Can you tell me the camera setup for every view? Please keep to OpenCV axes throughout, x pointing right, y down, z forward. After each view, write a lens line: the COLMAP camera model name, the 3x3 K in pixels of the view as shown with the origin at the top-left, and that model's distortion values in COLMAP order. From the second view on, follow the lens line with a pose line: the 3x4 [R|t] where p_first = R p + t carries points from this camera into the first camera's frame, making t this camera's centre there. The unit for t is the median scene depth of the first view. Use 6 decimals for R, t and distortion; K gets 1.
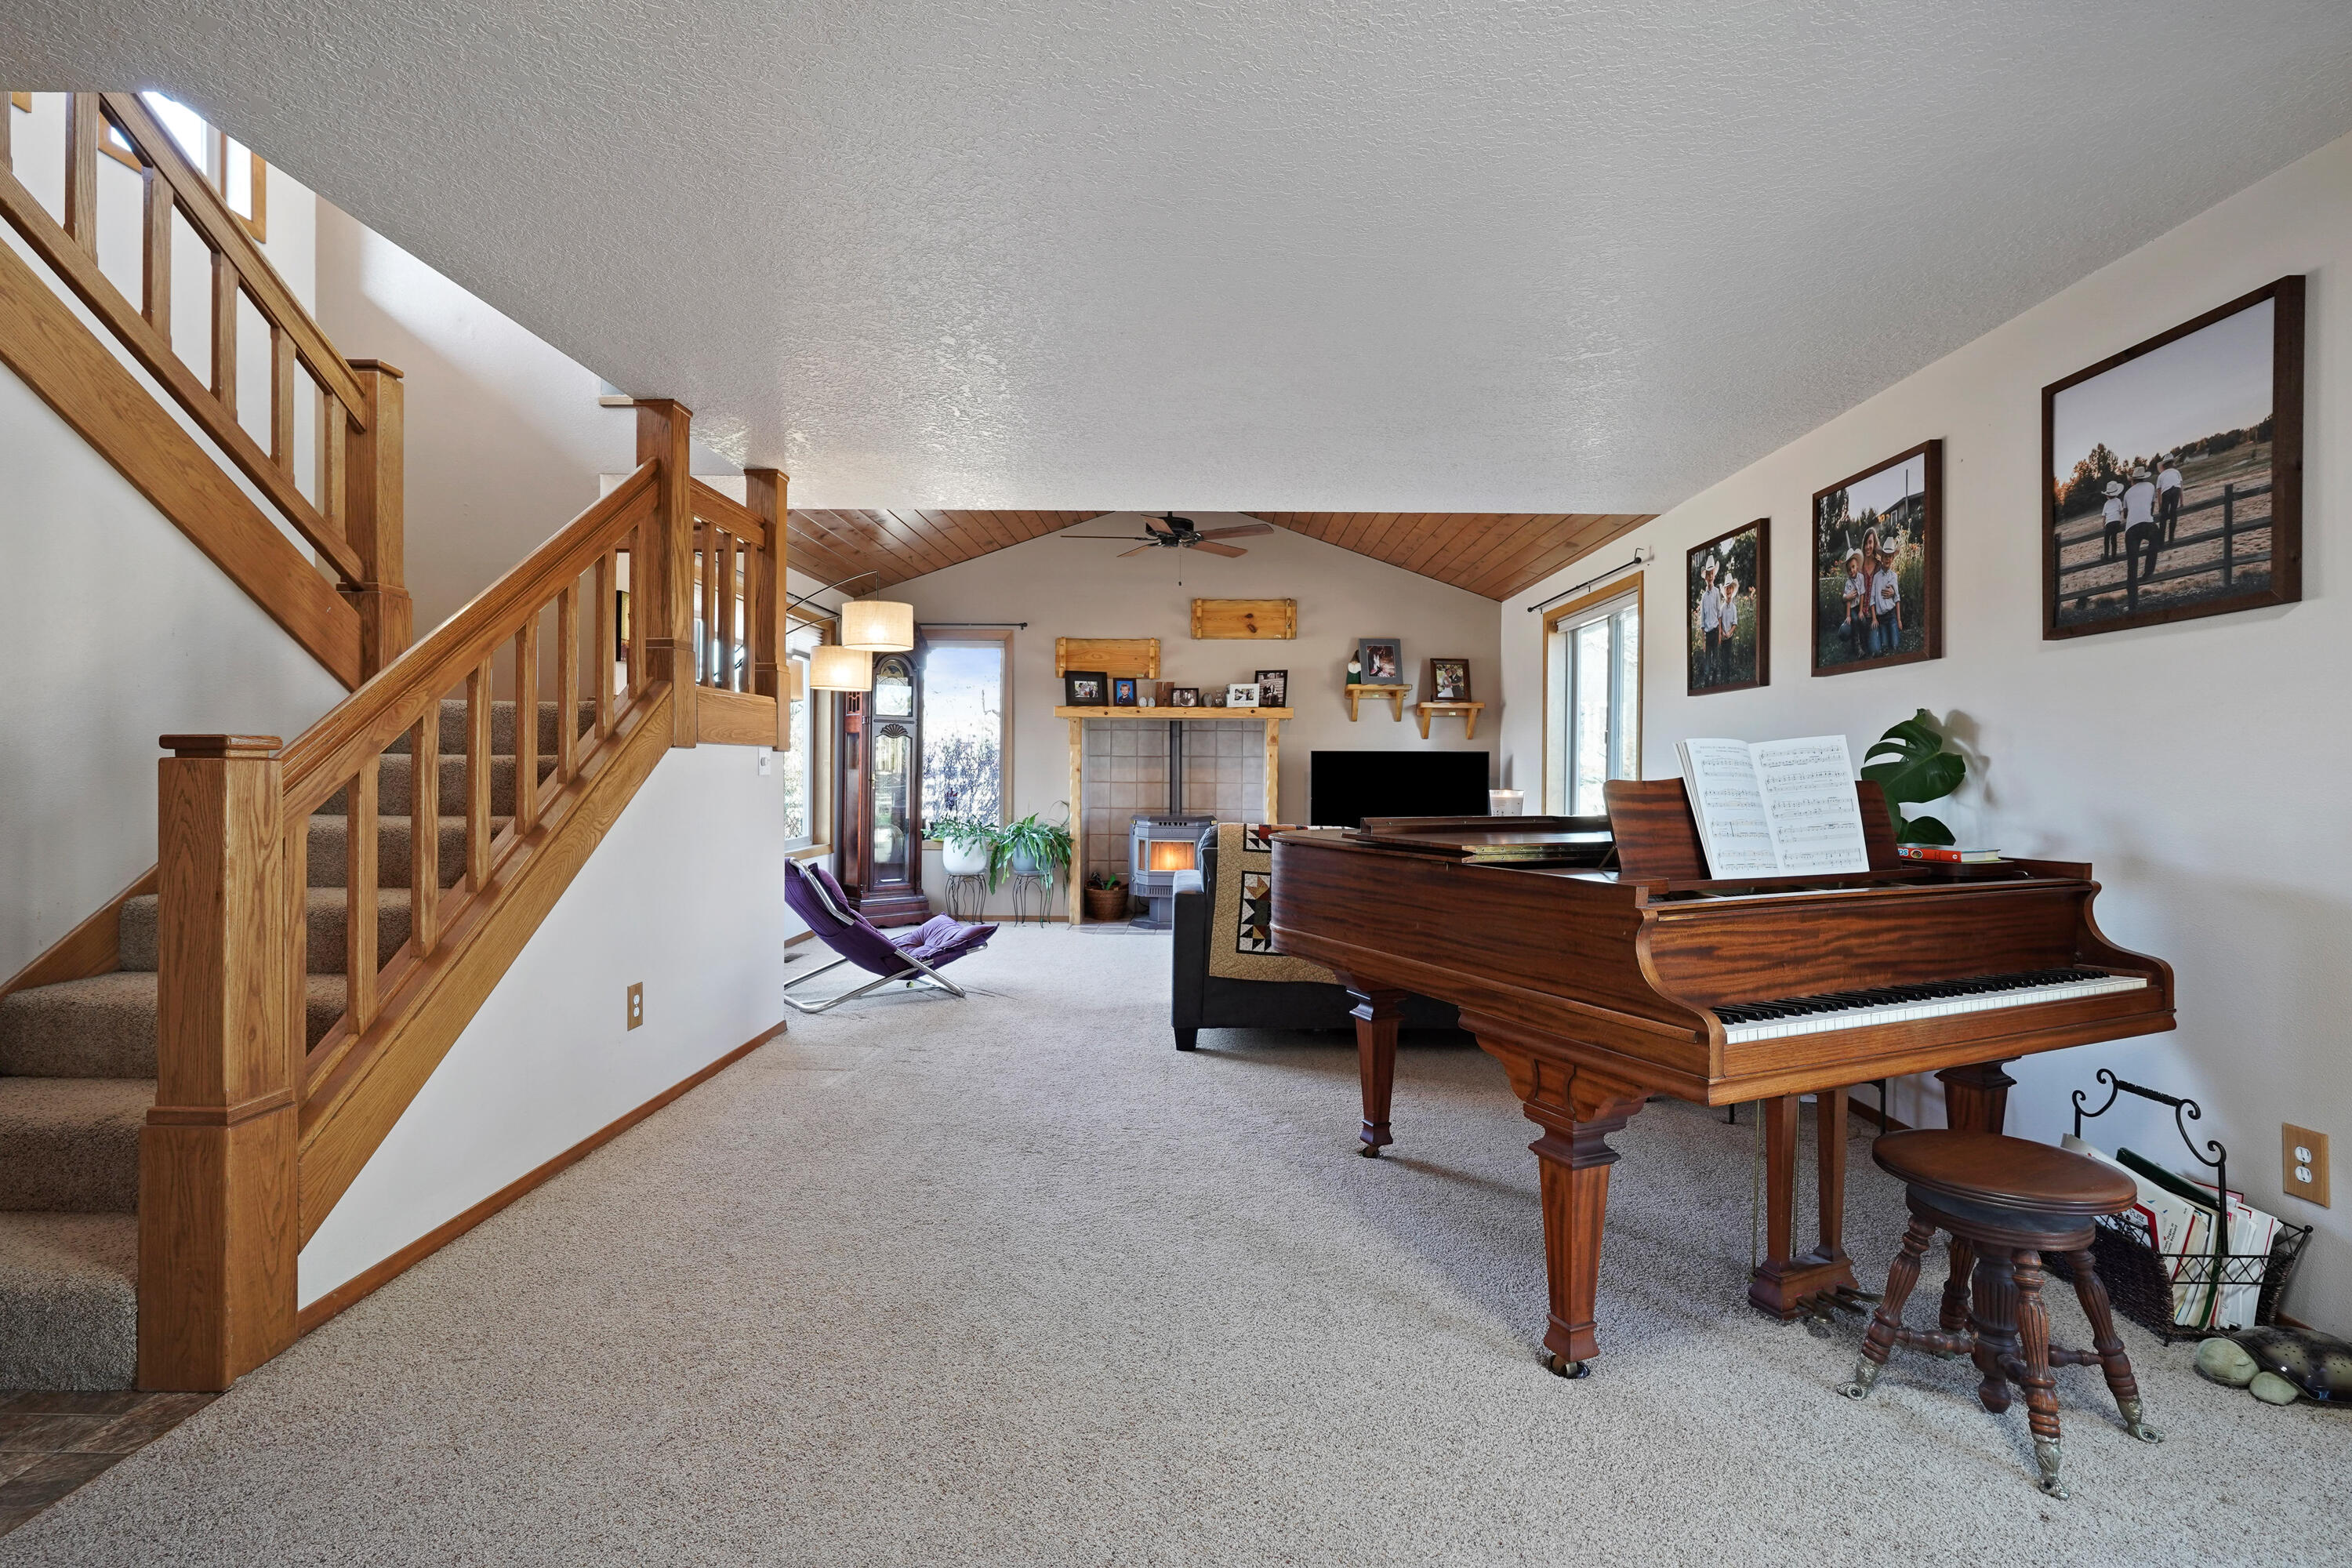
lens RADIAL K [[1127.3, 0, 1186.0], [0, 1127.3, 768.8], [0, 0, 1]] dist [0.001468, 0.000464]
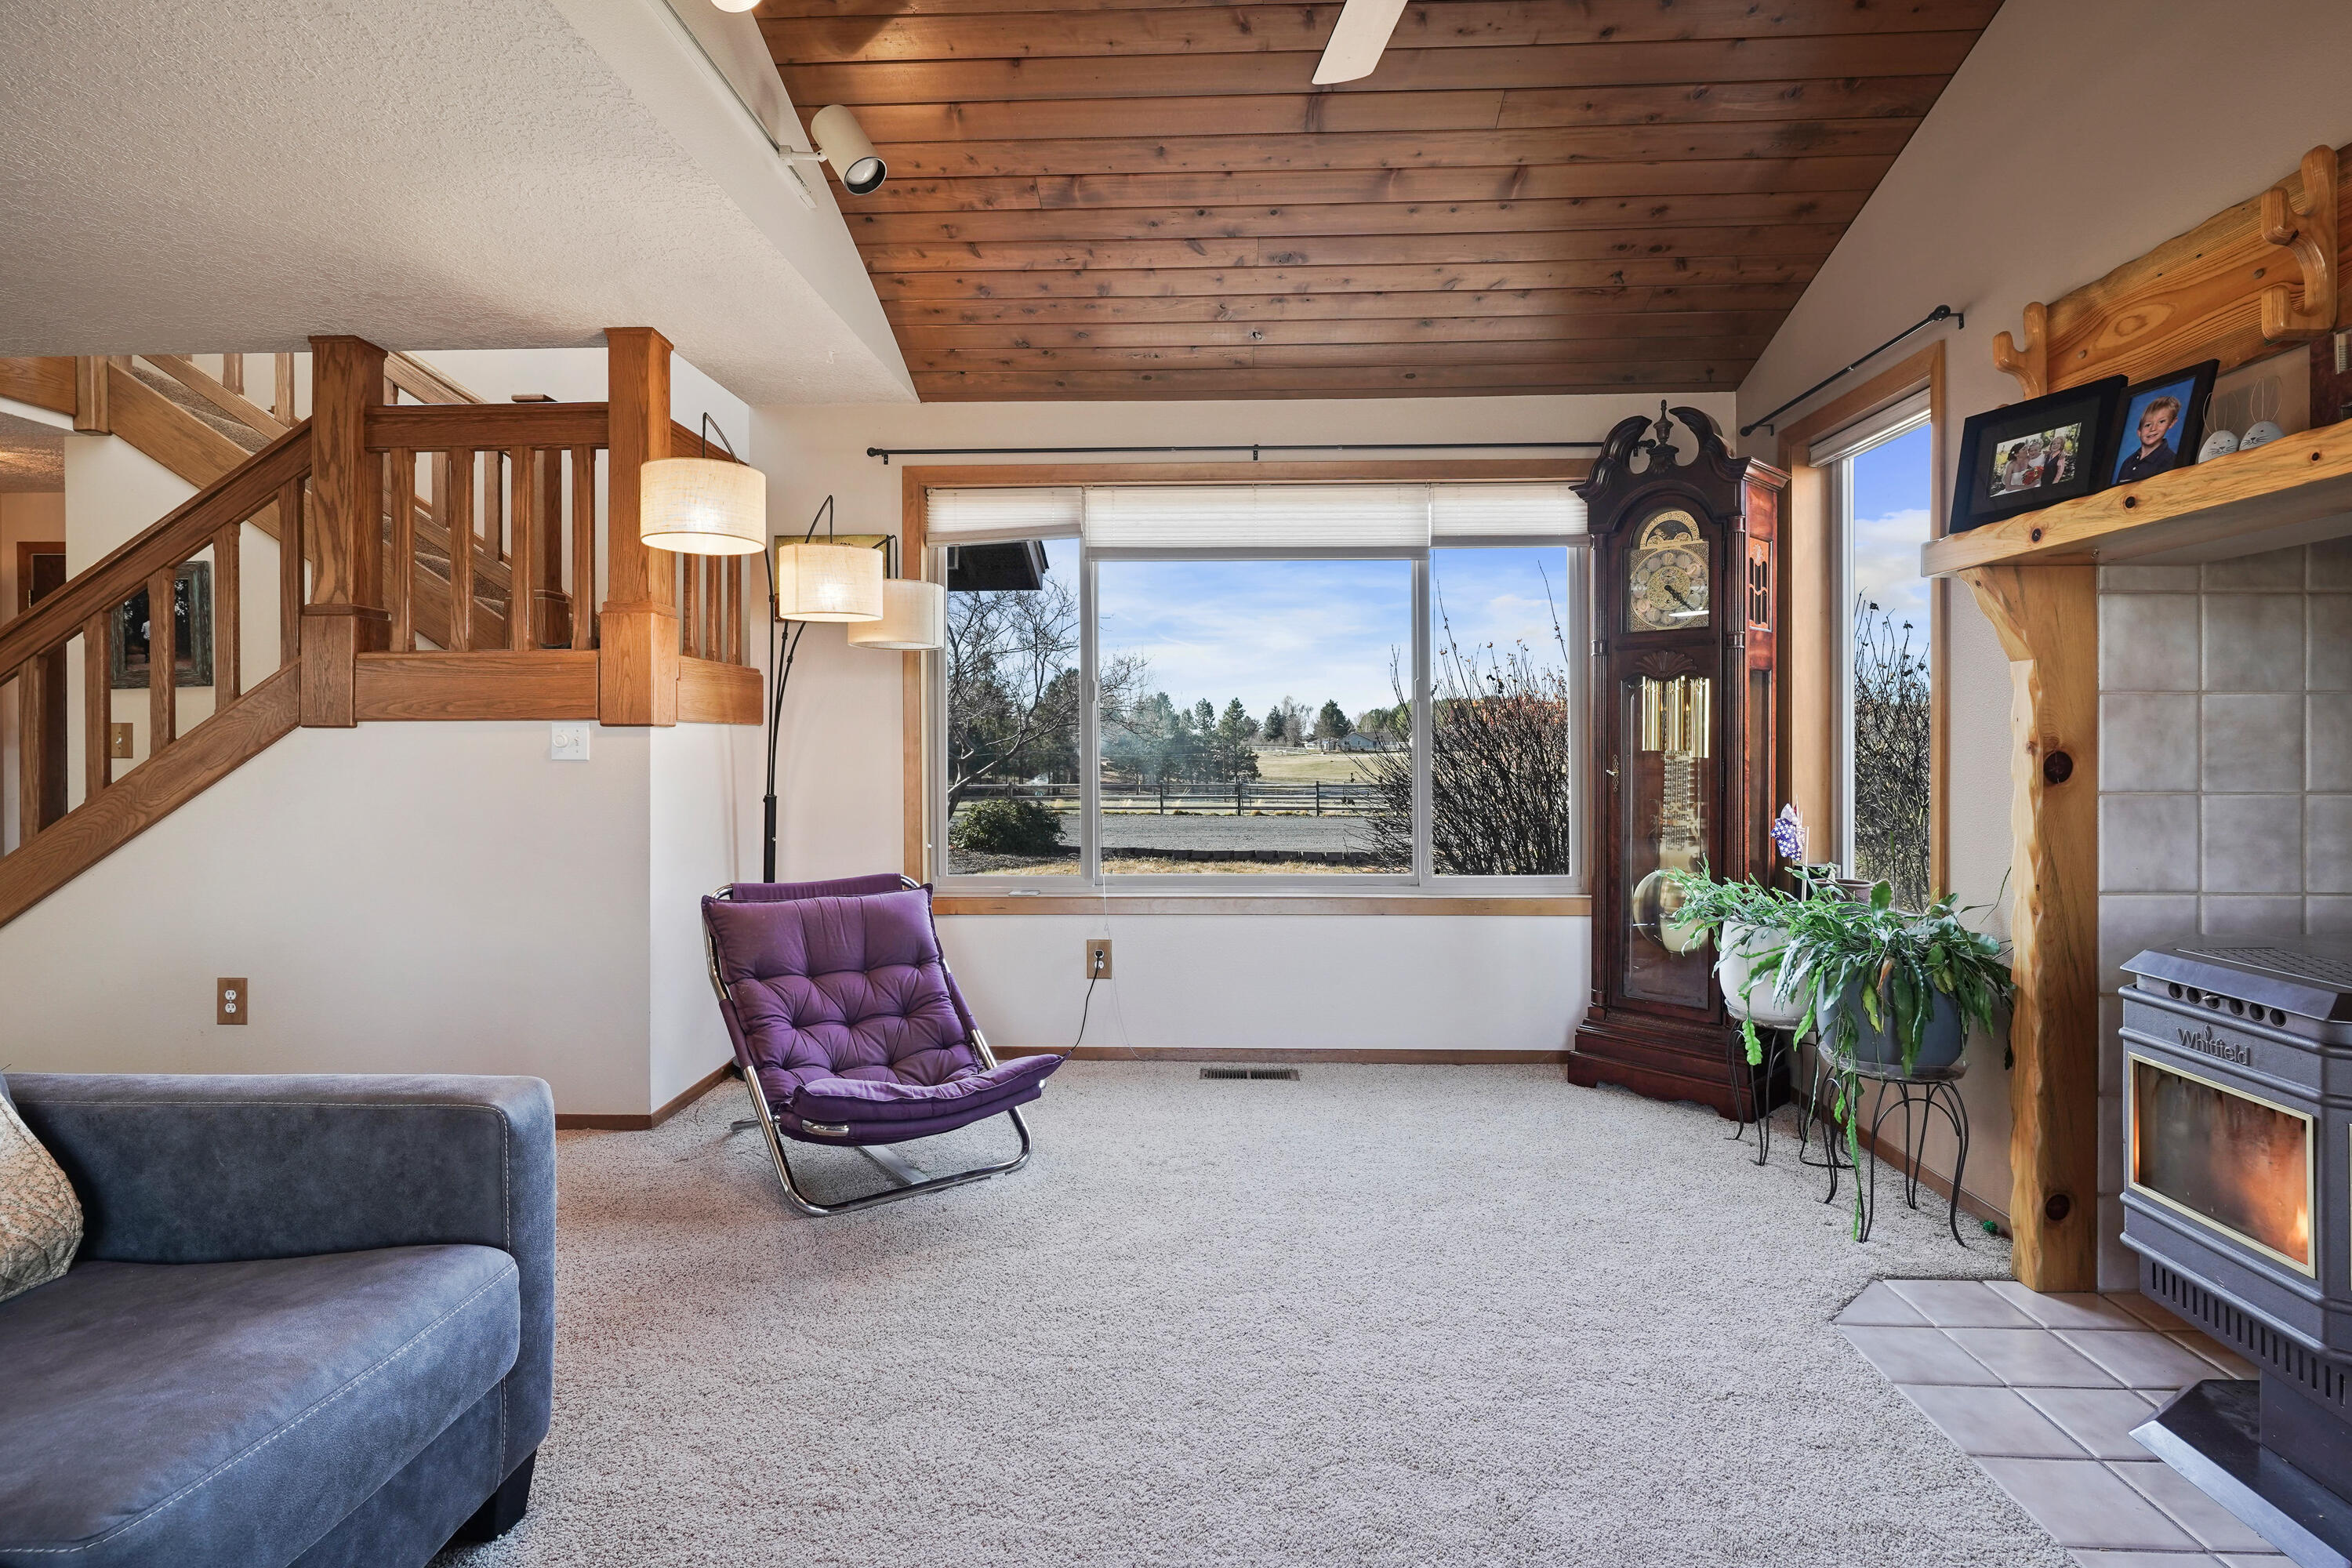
lens RADIAL K [[1143.5, 0, 1177.0], [0, 1143.5, 755.4], [0, 0, 1]] dist [-0.003224, 0.000766]
pose [[-0.021761, -0.001726, -0.999762, 0.200772], [0.001132, 0.999998, -0.001751, 0.003018], [0.999763, -0.001170, -0.021759, 0.796709]]
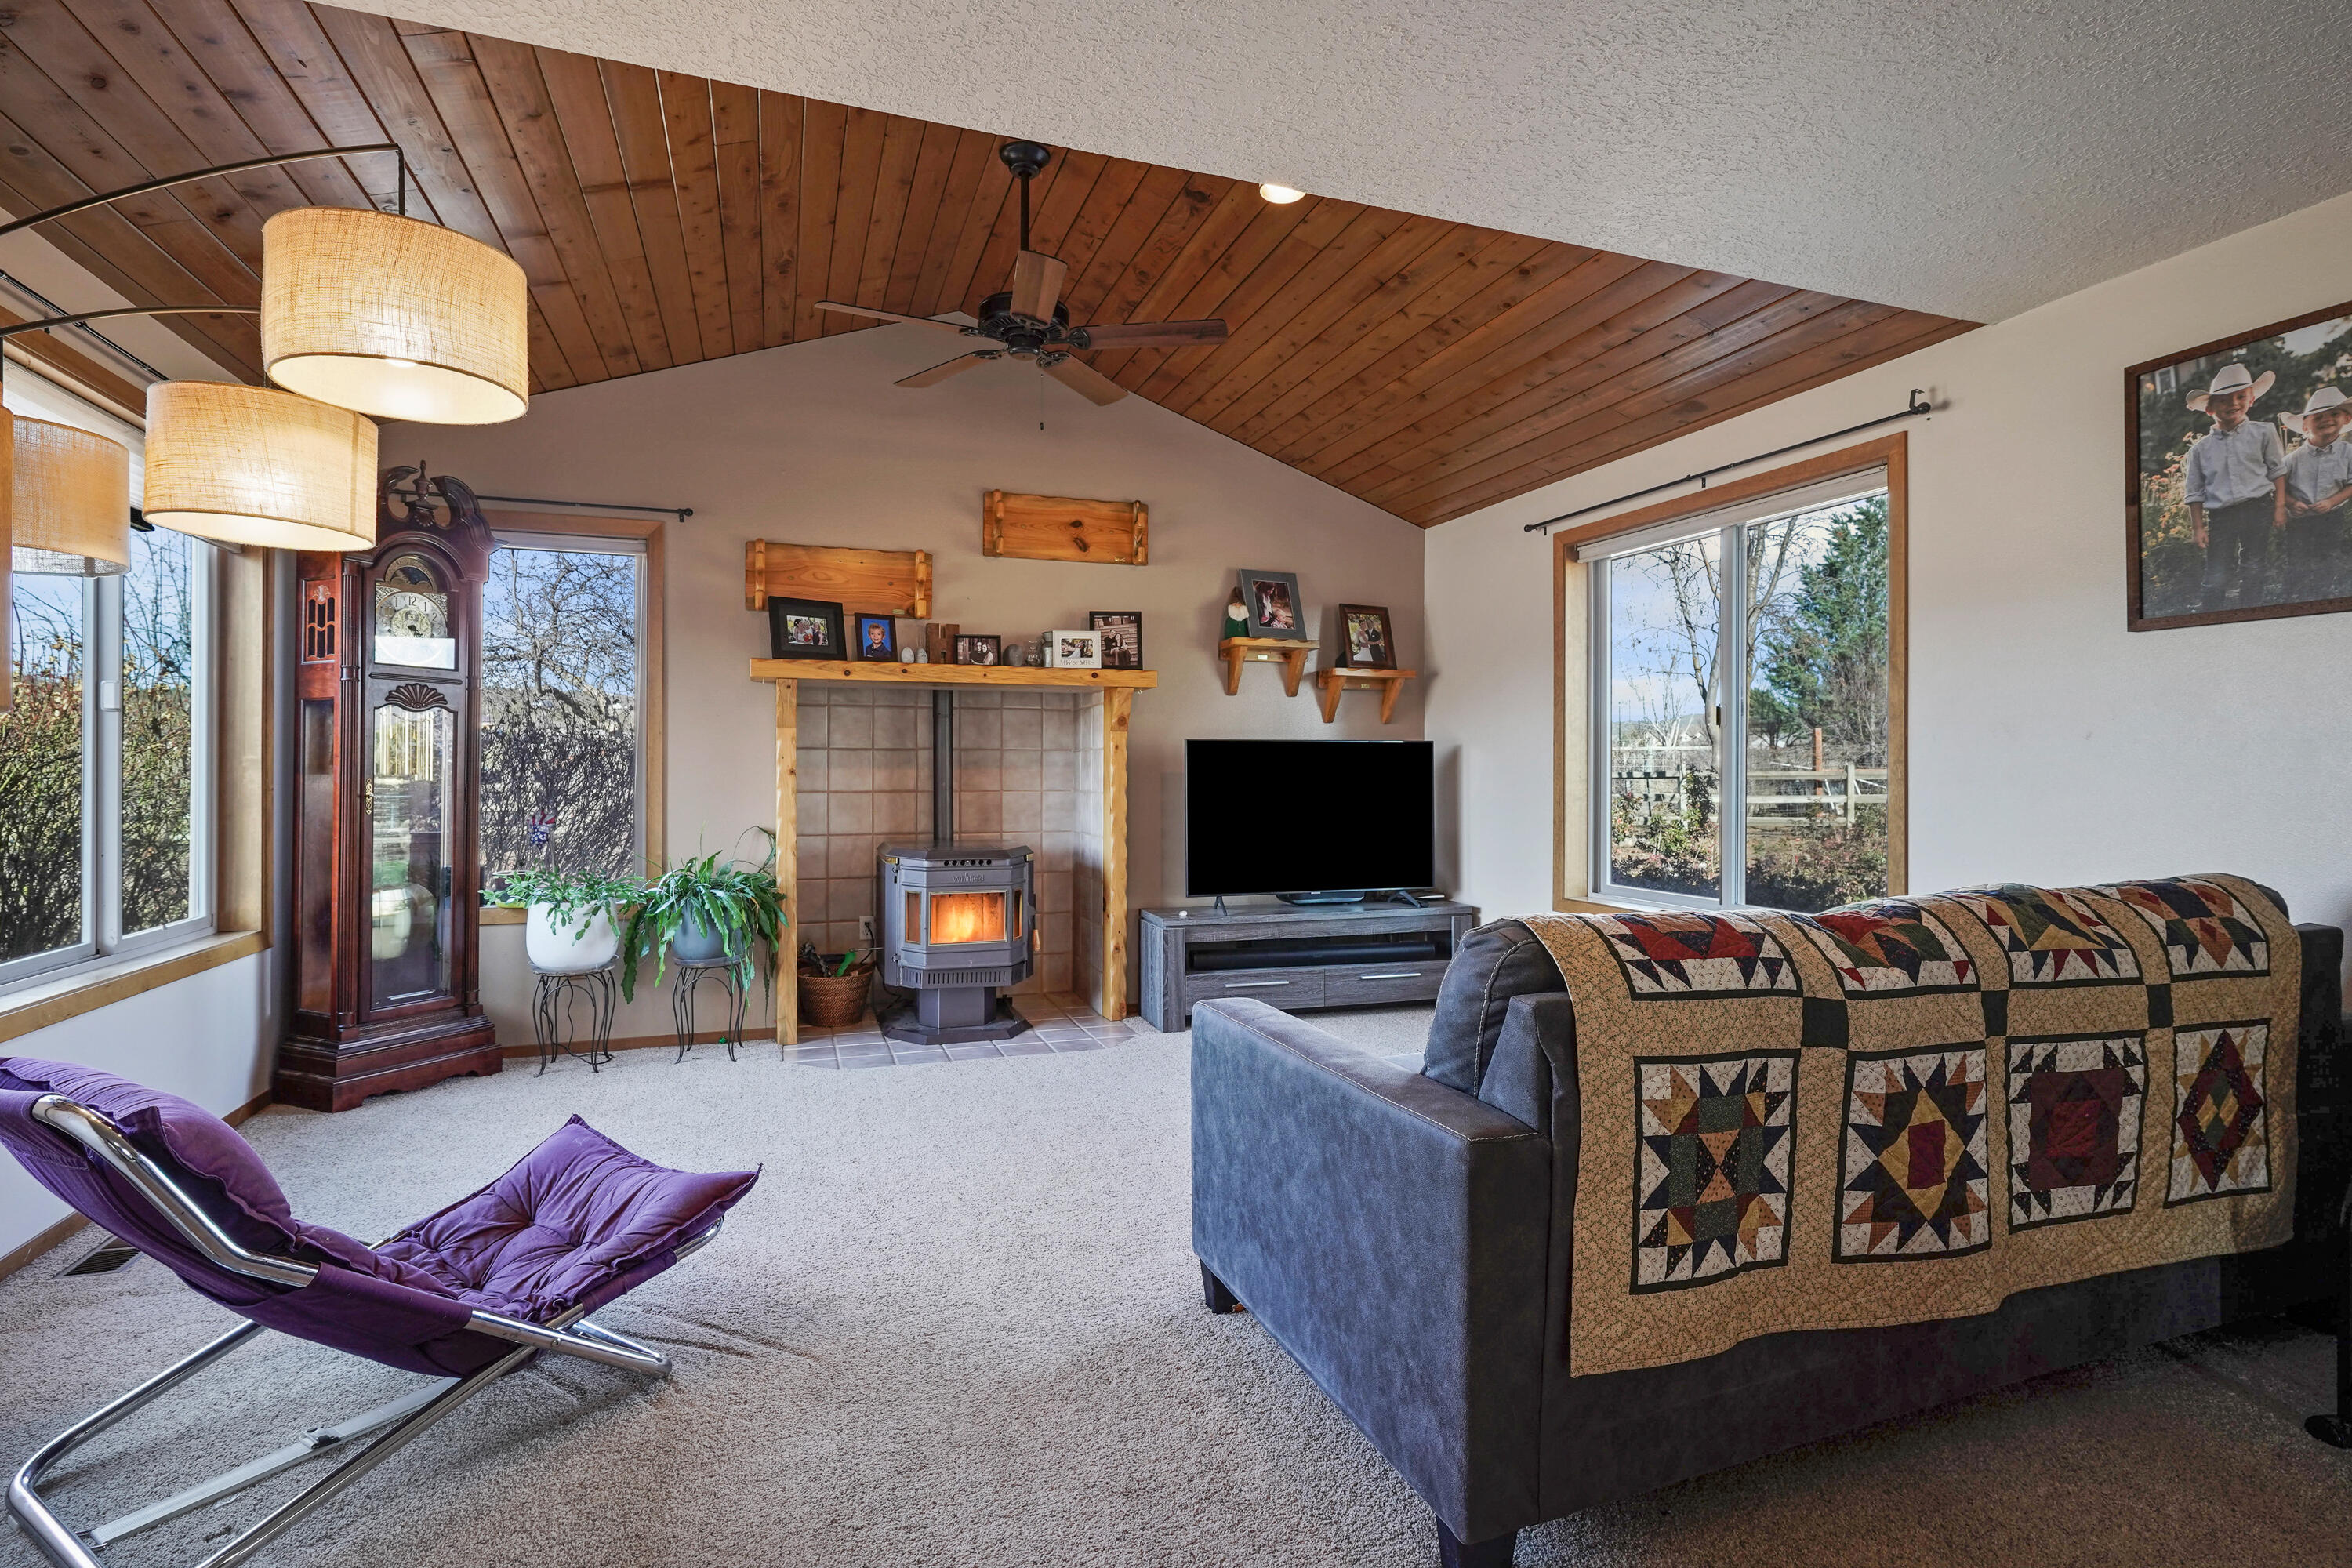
lens RADIAL K [[1143.5, 0, 1177.0], [0, 1143.5, 755.4], [0, 0, 1]] dist [-0.003224, 0.000766]
pose [[0.937573, -0.002095, 0.347782, -0.115189], [0.005903, 0.999934, -0.009890, -0.000484], [-0.347738, 0.011326, 0.937523, 0.394588]]
